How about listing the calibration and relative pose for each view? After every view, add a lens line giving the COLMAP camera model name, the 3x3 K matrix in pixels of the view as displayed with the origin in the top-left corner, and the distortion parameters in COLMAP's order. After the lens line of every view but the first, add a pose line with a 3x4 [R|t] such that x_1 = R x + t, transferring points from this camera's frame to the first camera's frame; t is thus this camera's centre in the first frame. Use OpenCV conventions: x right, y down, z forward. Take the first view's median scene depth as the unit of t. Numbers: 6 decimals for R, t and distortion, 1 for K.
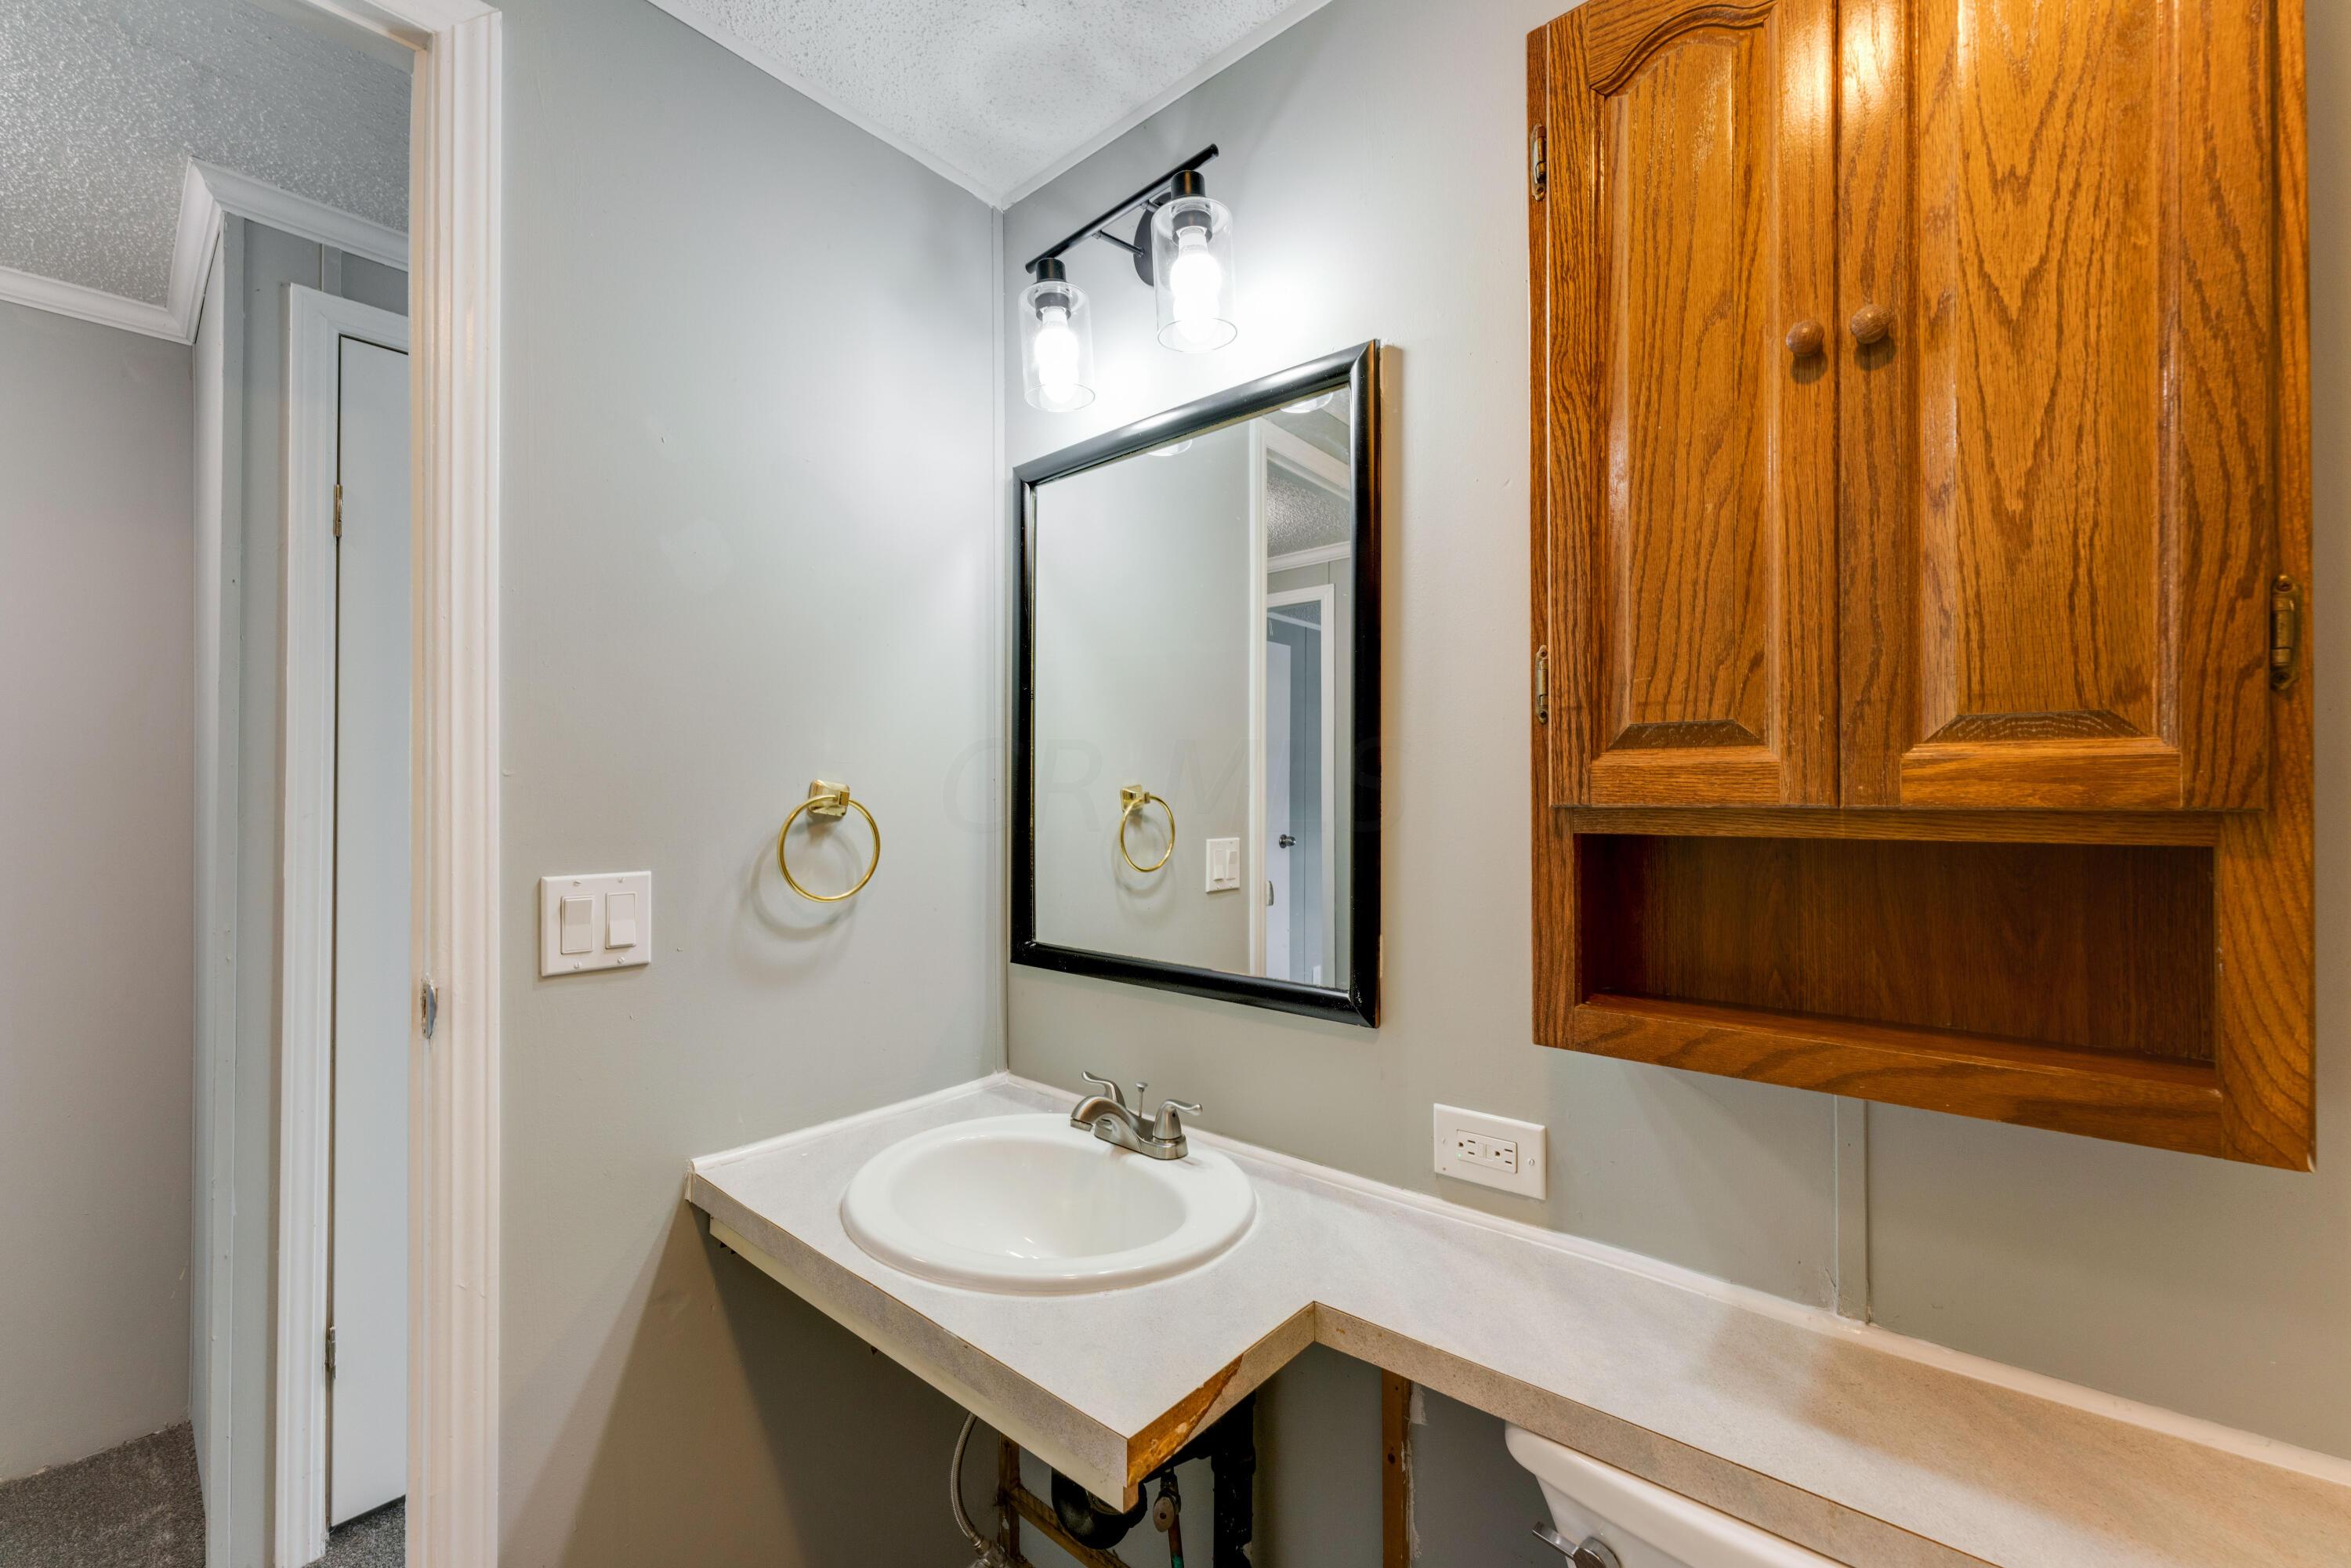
lens RADIAL K [[932.7, 0, 1190.3], [0, 932.7, 796.8], [0, 0, 1]] dist [-0.002677, -0.000130]
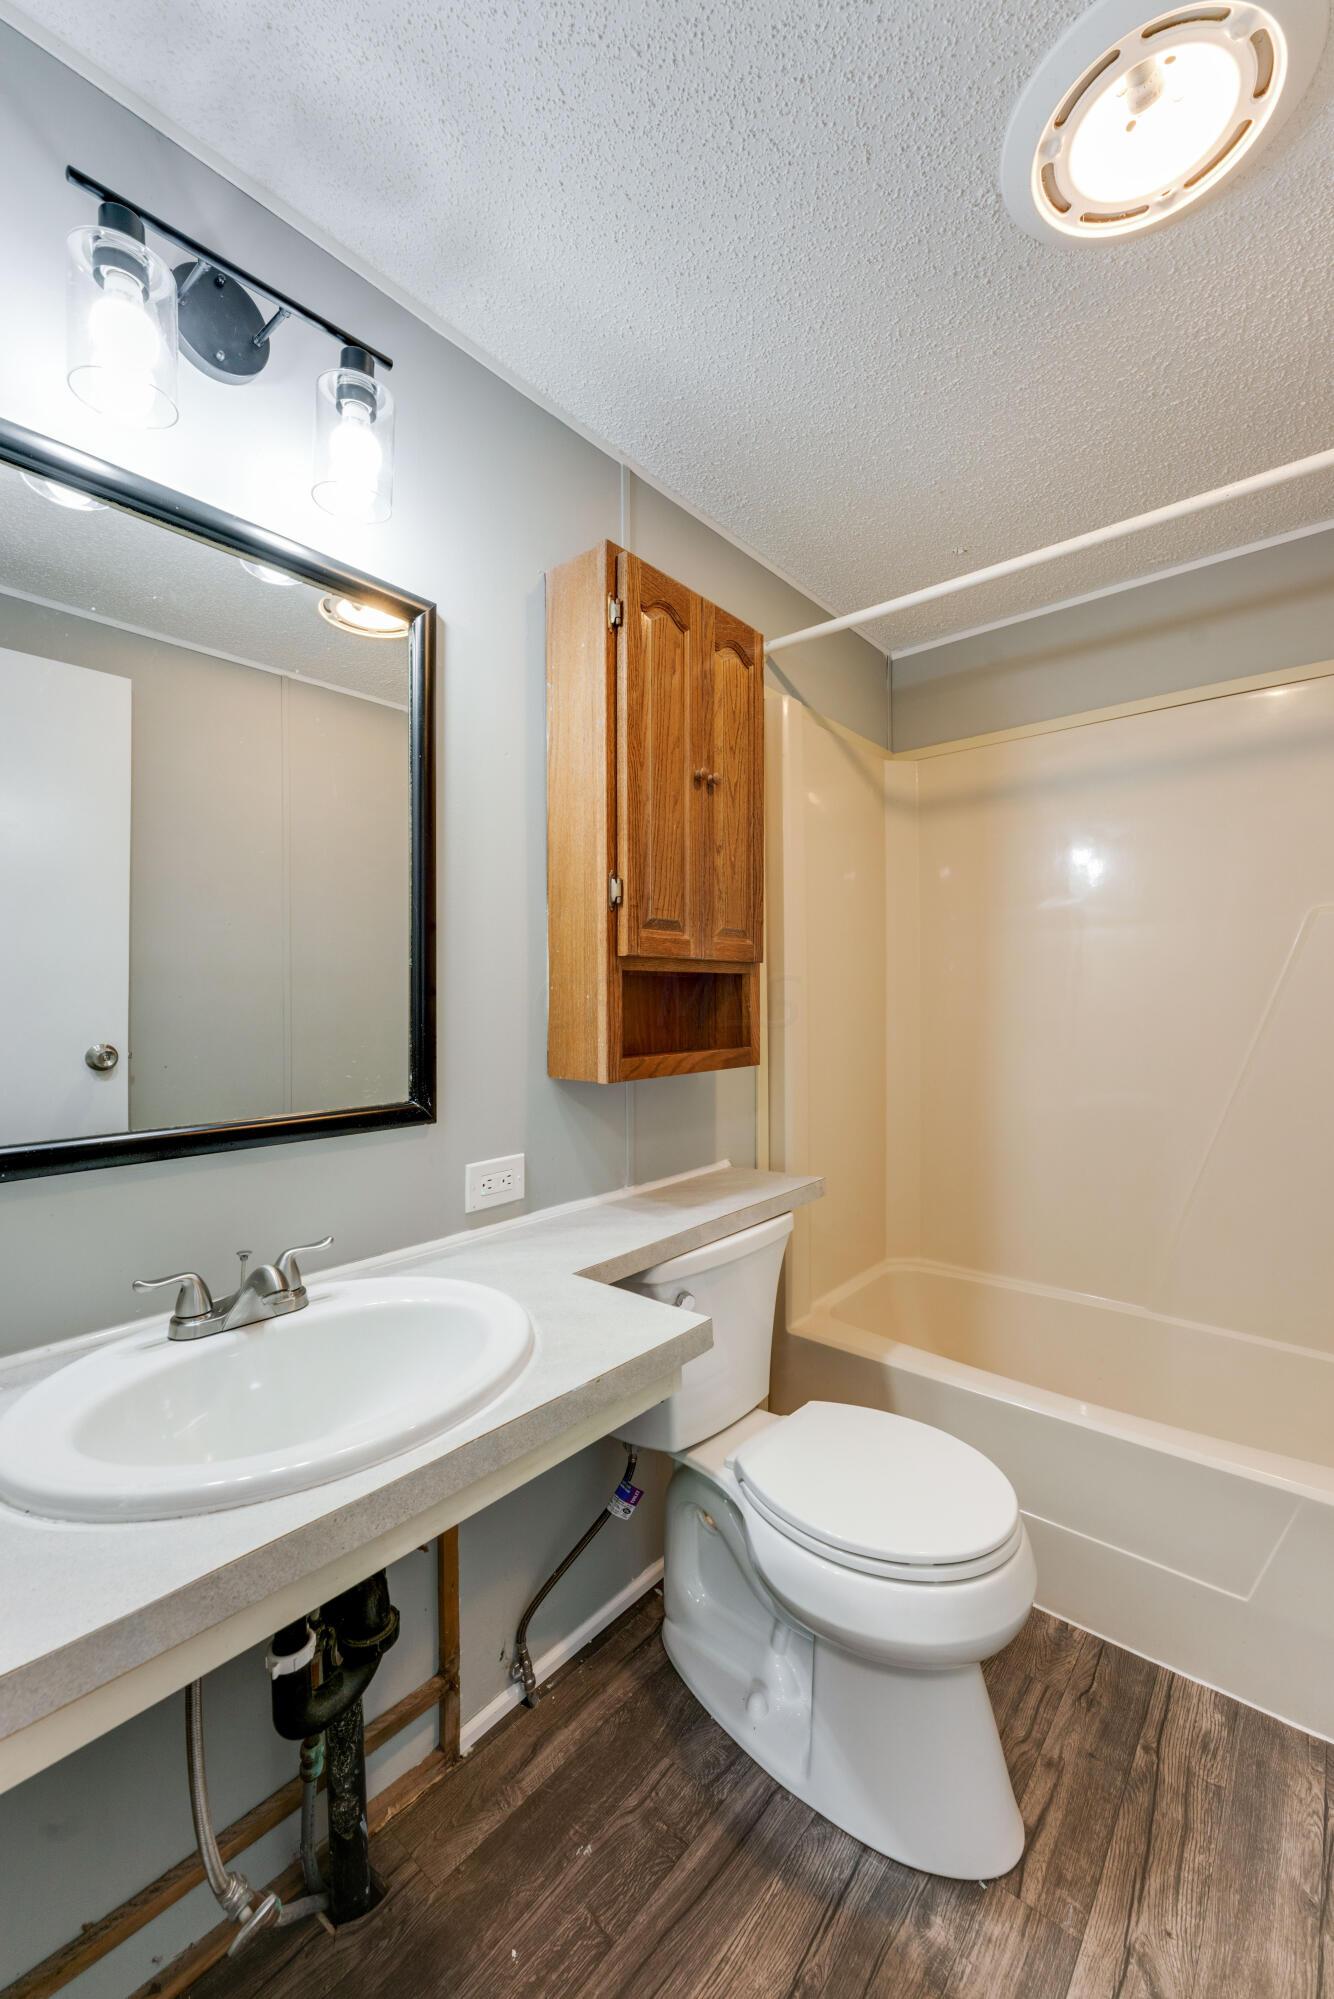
lens RADIAL K [[793.0, 0, 670.4], [0, 793.0, 987.6], [0, 0, 1]] dist [-0.002677, -0.000130]
pose [[0.015557, 0.011170, 0.999817, -1.202518], [0.002206, 0.999935, -0.011205, 0.092256], [-0.999877, 0.002380, 0.015531, 0.849628]]
